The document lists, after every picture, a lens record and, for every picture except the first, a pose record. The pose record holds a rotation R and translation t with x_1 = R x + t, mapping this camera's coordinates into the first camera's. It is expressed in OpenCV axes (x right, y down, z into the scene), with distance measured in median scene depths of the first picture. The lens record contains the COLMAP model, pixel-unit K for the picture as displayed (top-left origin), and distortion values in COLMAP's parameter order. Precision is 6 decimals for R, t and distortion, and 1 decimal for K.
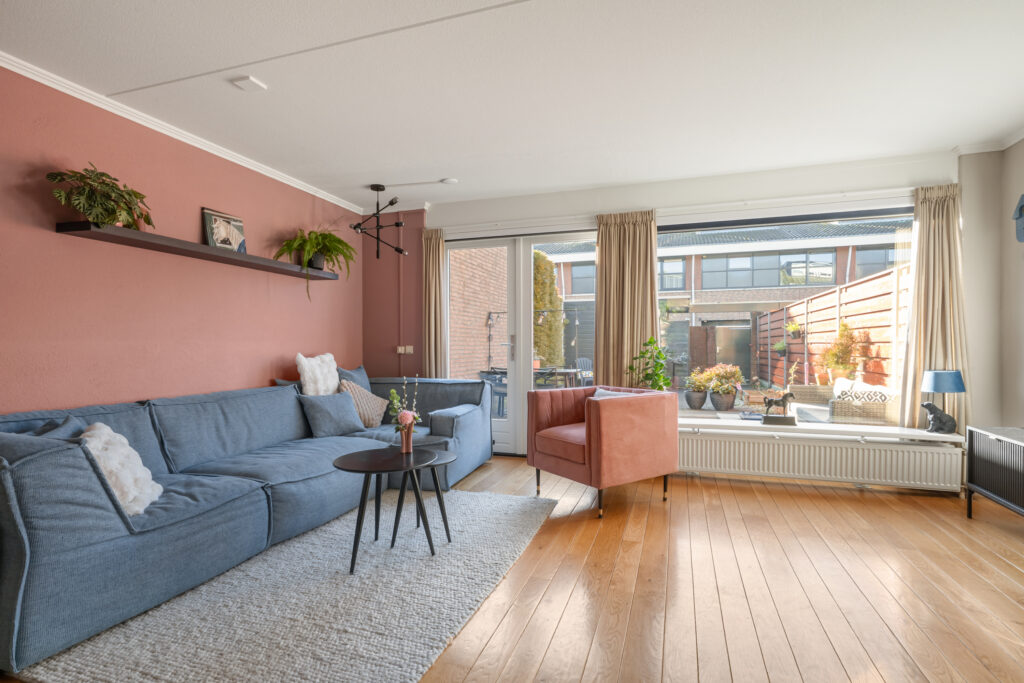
lens RADIAL K [[494.3, 0, 512.0], [0, 494.3, 341.5], [0, 0, 1]] dist [0.002345, 0.001395]
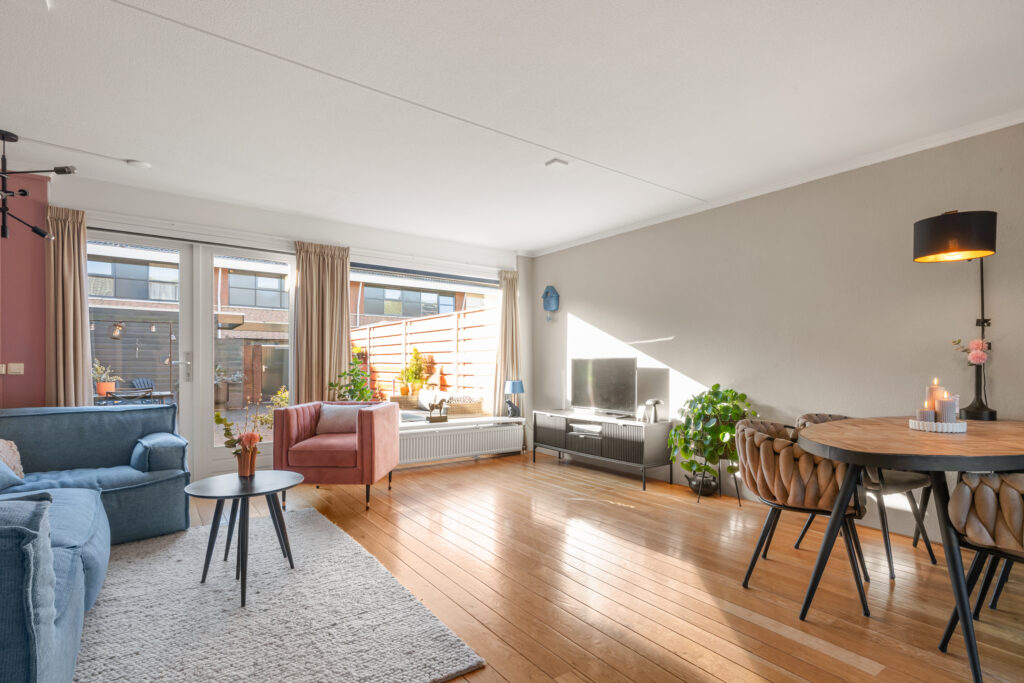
lens RADIAL K [[498.1, 0, 511.2], [0, 498.1, 350.2], [0, 0, 1]] dist [0.000085, 0.000416]
pose [[0.579610, 0.028865, 0.814383, -0.488932], [-0.012526, 0.999570, -0.026514, -0.000089], [-0.814798, 0.005167, 0.579722, 0.015710]]
